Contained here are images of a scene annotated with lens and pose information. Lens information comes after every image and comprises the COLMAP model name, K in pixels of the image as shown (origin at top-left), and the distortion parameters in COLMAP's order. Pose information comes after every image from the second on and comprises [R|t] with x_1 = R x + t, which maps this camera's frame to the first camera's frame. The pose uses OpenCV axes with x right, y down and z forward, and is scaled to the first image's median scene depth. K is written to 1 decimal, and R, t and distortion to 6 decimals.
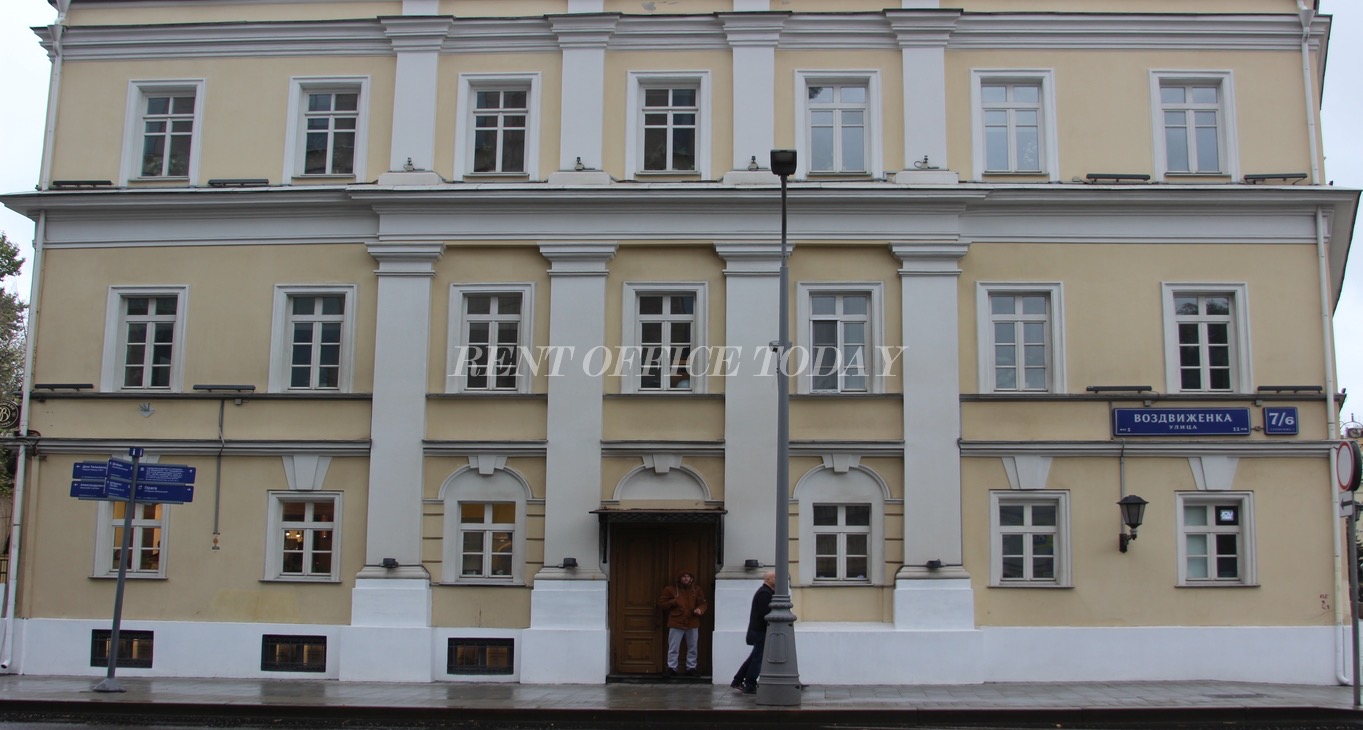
lens RADIAL K [[1631.8, 0, 681.5], [0, 1631.8, 365.0], [0, 0, 1]] dist [-0.094101, 0.003668]
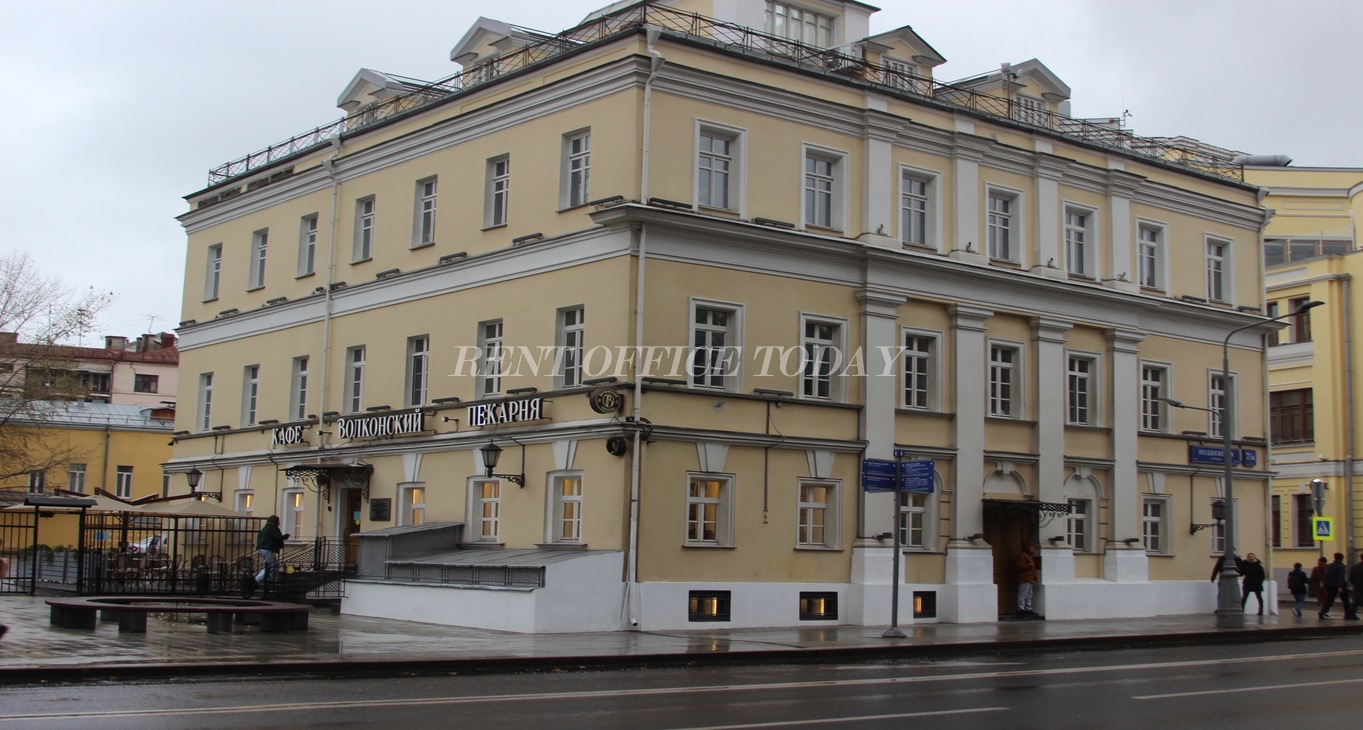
lens RADIAL K [[1764.0, 0, 682.9], [0, 1764.0, 404.5], [0, 0, 1]] dist [-0.017435, -0.006119]
pose [[0.726855, 0.060942, 0.684081, -1.277590], [-0.105393, 0.994155, 0.023417, -0.001146], [-0.678656, -0.089118, 0.729030, 0.072021]]
